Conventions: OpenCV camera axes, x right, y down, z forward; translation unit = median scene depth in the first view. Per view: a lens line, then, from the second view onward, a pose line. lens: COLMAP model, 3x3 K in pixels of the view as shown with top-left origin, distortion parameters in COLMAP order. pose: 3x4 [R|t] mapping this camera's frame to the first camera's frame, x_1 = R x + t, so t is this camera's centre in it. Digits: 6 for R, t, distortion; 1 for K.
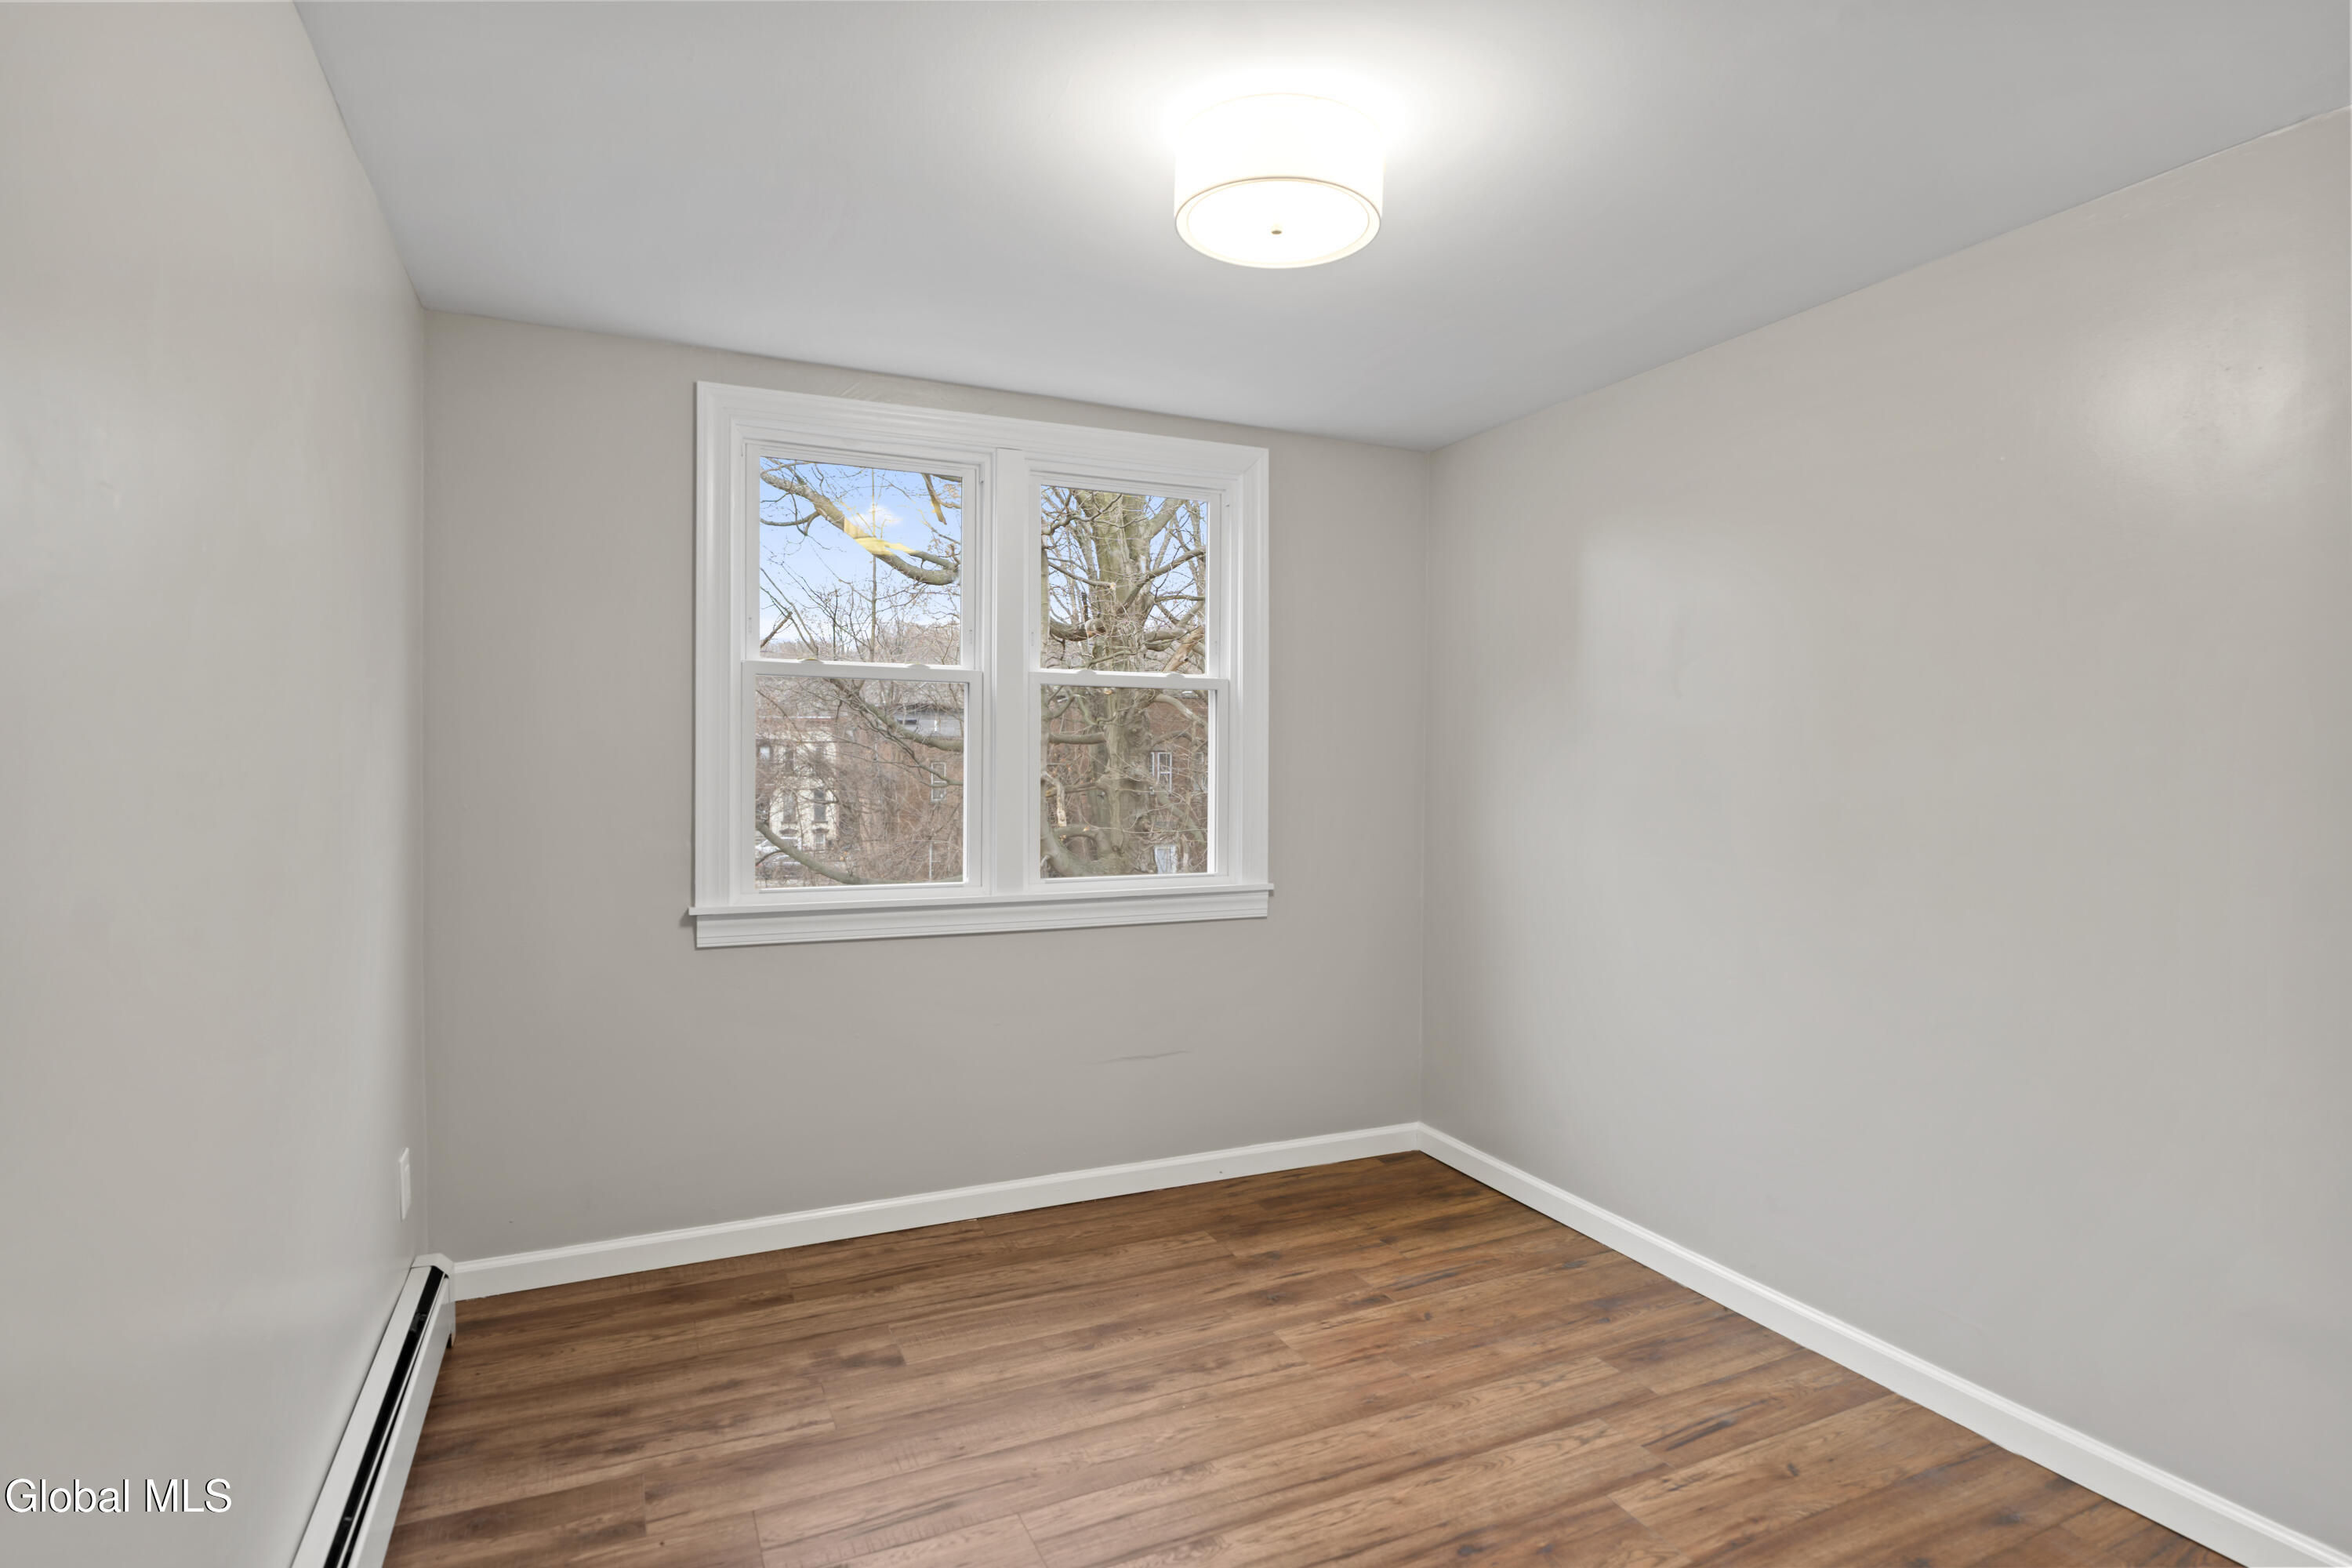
lens RADIAL K [[1191.2, 0, 1182.4], [0, 1191.2, 767.3], [0, 0, 1]] dist [-0.005643, 0.000485]
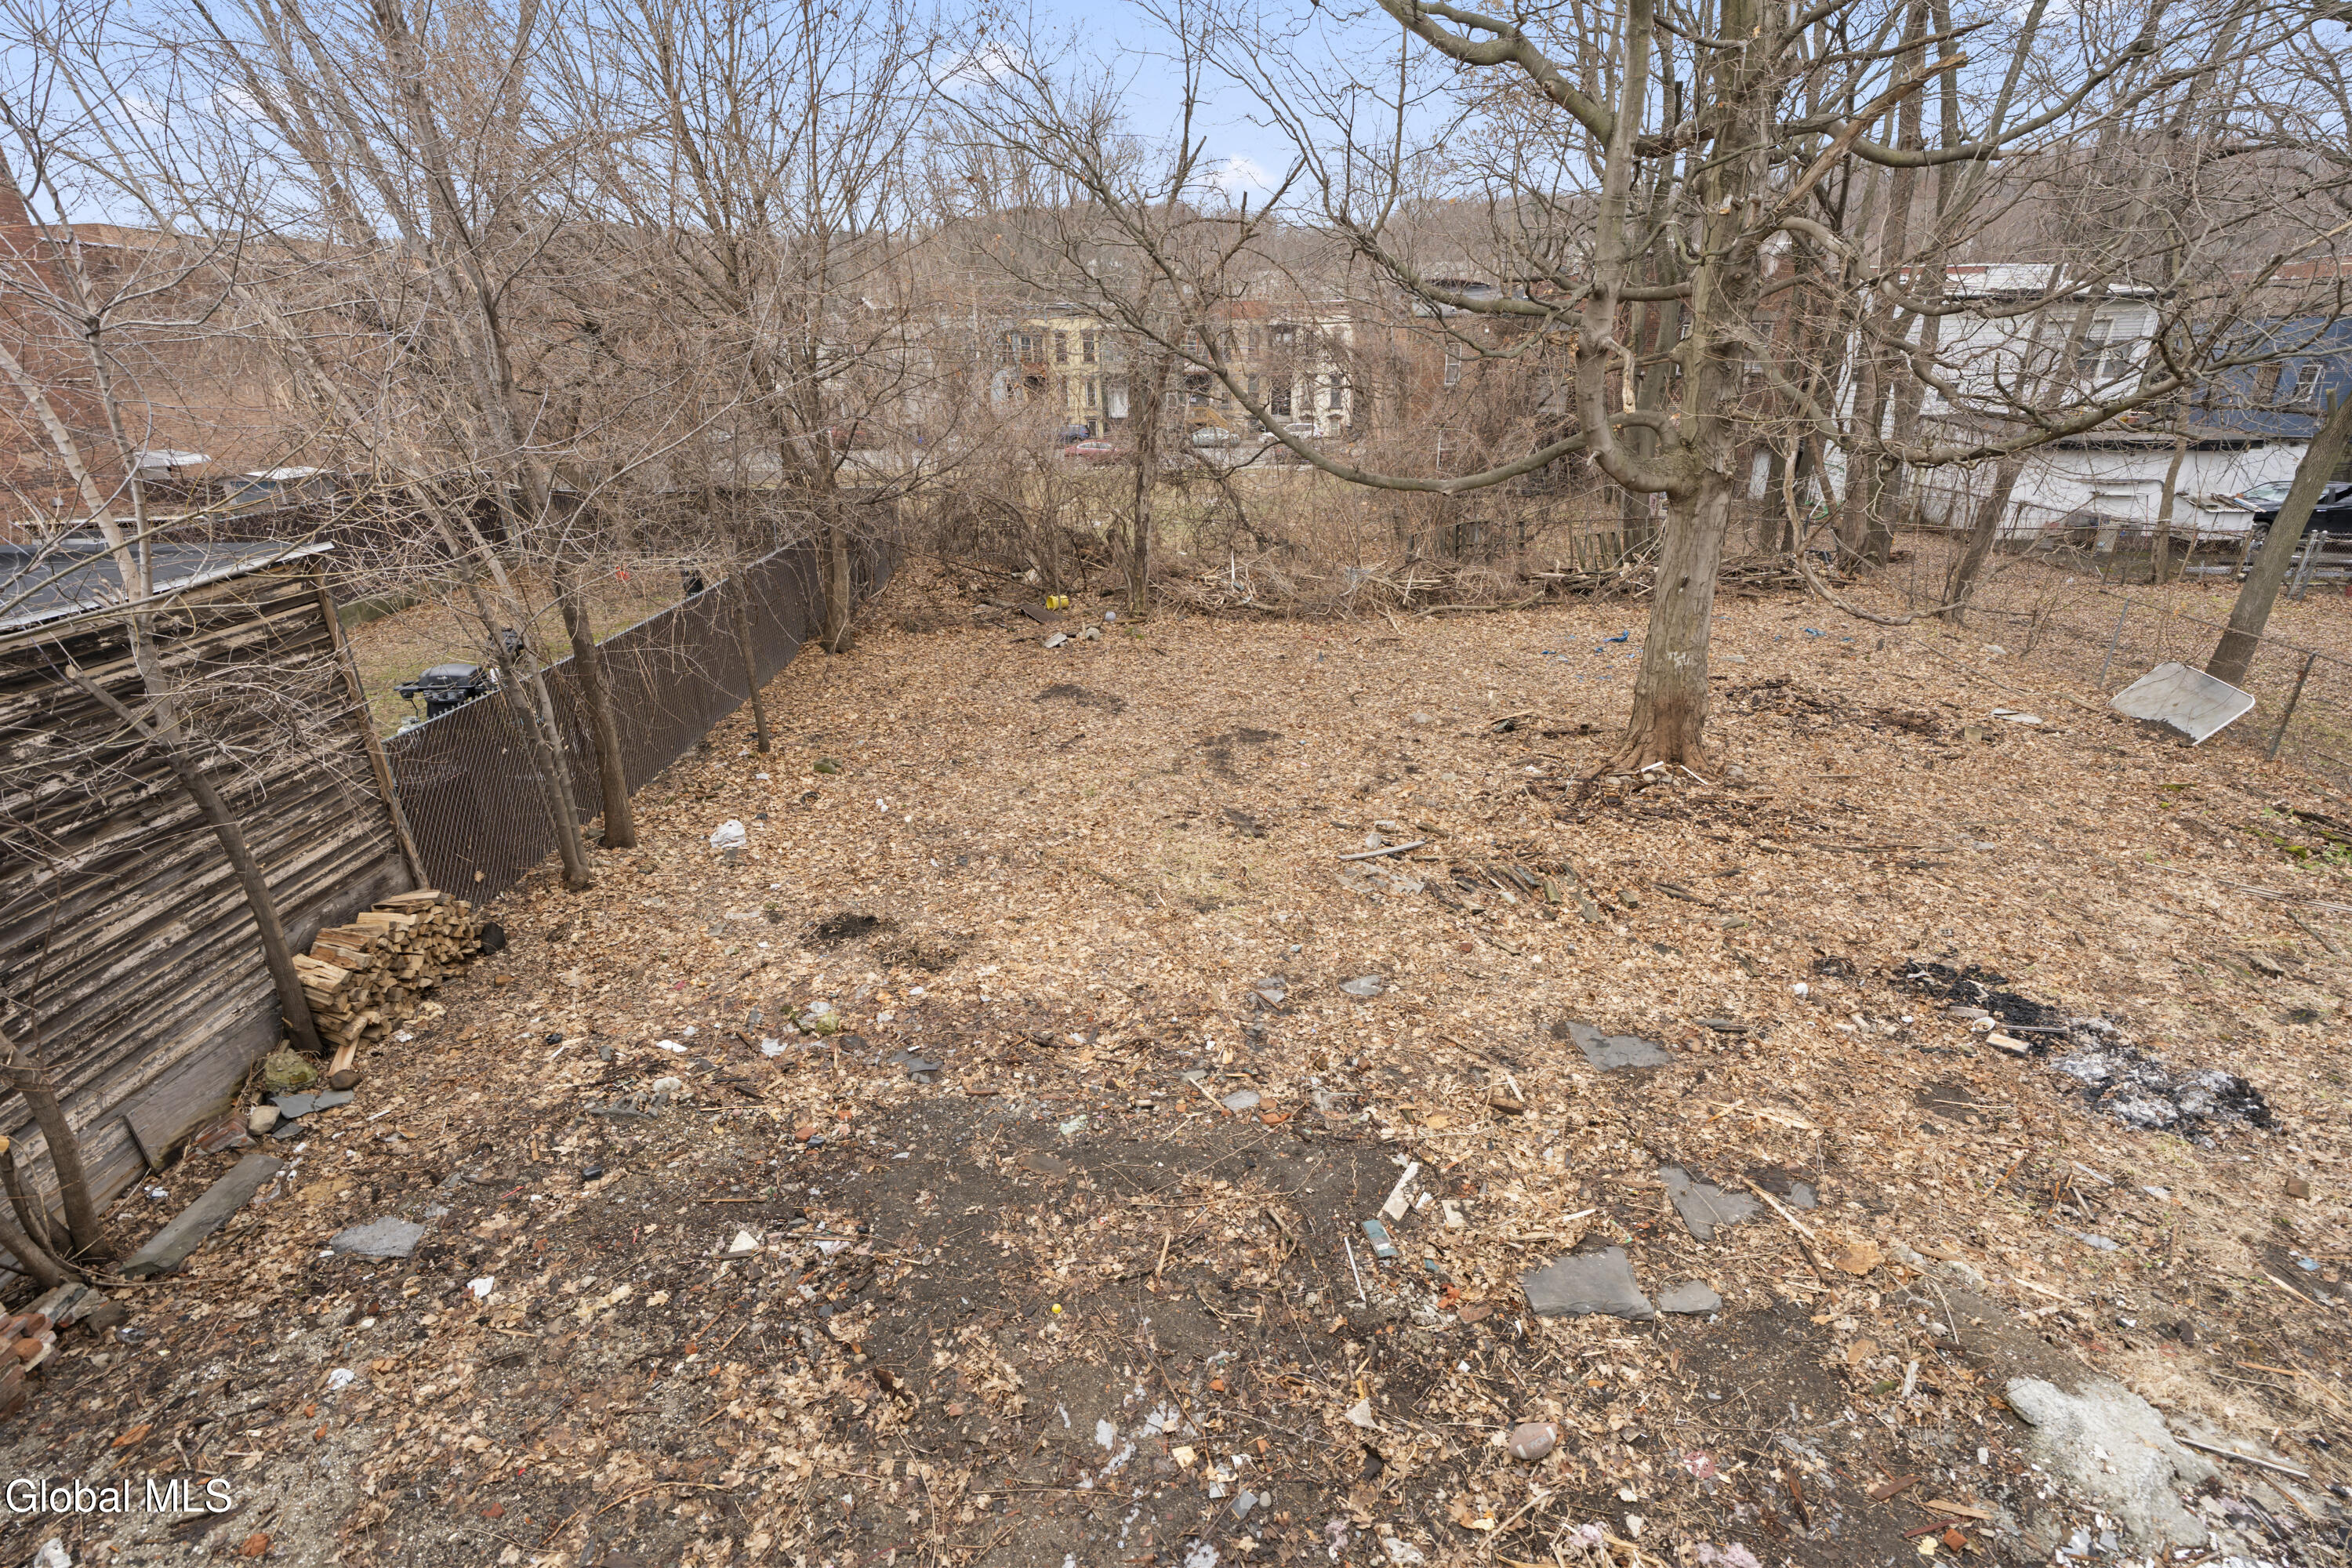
lens RADIAL K [[1095.0, 0, 1190.2], [0, 1095.0, 767.0], [0, 0, 1]] dist [0.002809, 0.000525]
pose [[0.912254, 0.129492, -0.388619, -0.041723], [0.016544, 0.936297, 0.350820, 0.008568], [0.409291, -0.326466, 0.851998, 0.161158]]
